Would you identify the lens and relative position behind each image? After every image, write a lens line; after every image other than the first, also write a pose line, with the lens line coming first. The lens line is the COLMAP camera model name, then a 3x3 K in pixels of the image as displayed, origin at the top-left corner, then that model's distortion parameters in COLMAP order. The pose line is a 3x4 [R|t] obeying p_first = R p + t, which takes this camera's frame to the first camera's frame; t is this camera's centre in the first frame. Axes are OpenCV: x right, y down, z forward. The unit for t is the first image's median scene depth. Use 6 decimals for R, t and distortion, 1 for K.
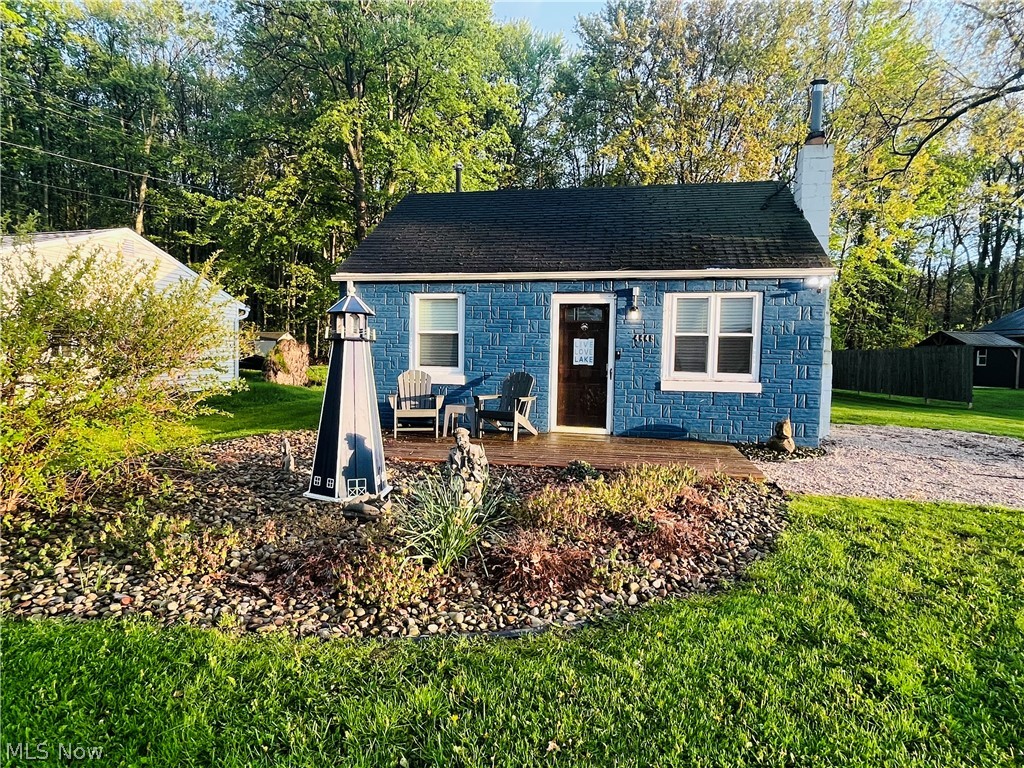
lens RADIAL K [[582.0, 0, 512.0], [0, 582.0, 384.0], [0, 0, 1]] dist [-0.000922, -0.001117]
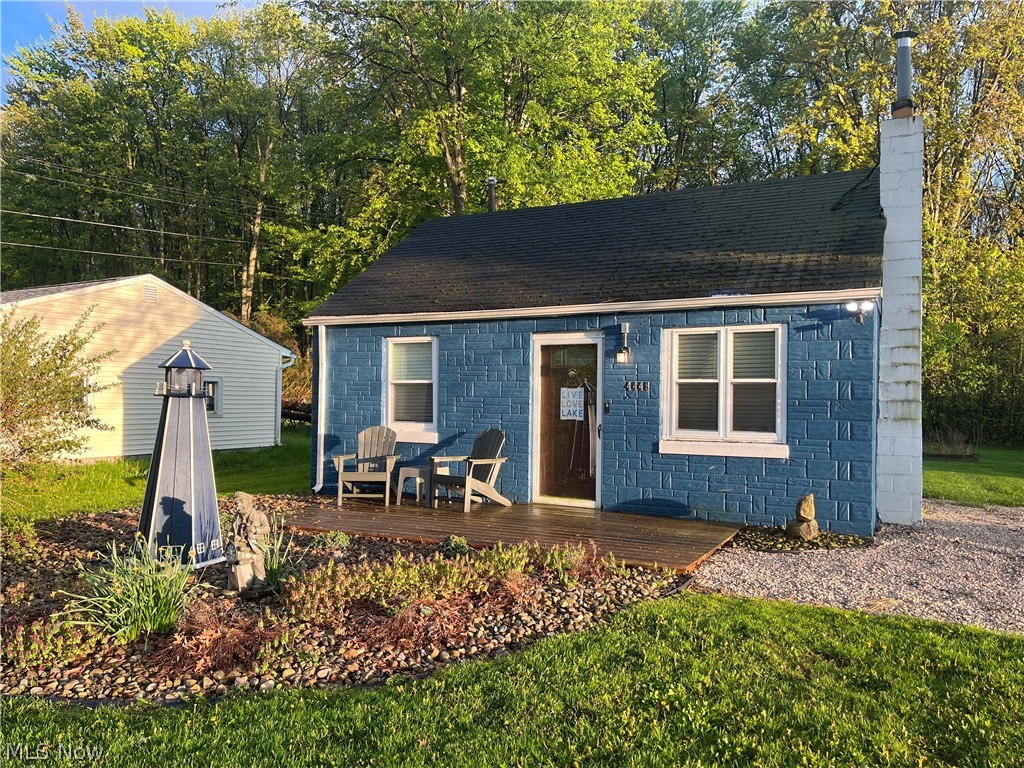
lens RADIAL K [[751.5, 0, 512.0], [0, 751.5, 384.0], [0, 0, 1]] dist [0.087150, -0.117837]
pose [[0.965793, -0.012518, -0.259011, 0.318929], [-0.007436, 0.997086, -0.075916, -0.003212], [0.259206, 0.075246, 0.962886, -0.025901]]
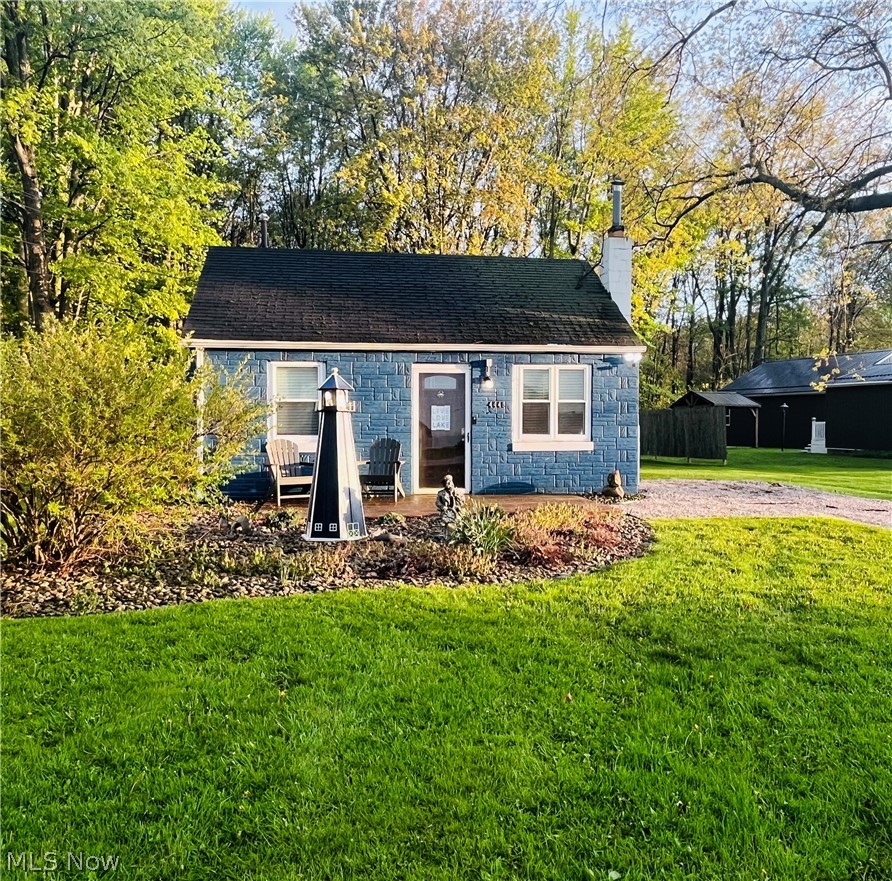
lens RADIAL K [[821.0, 0, 446.0], [0, 821.0, 440.5], [0, 0, 1]] dist [-0.007645, 0.002168]
pose [[0.935233, -0.025808, 0.353092, -0.408923], [0.035440, 0.999154, -0.020840, 0.018286], [-0.352255, 0.032004, 0.935357, -0.420731]]
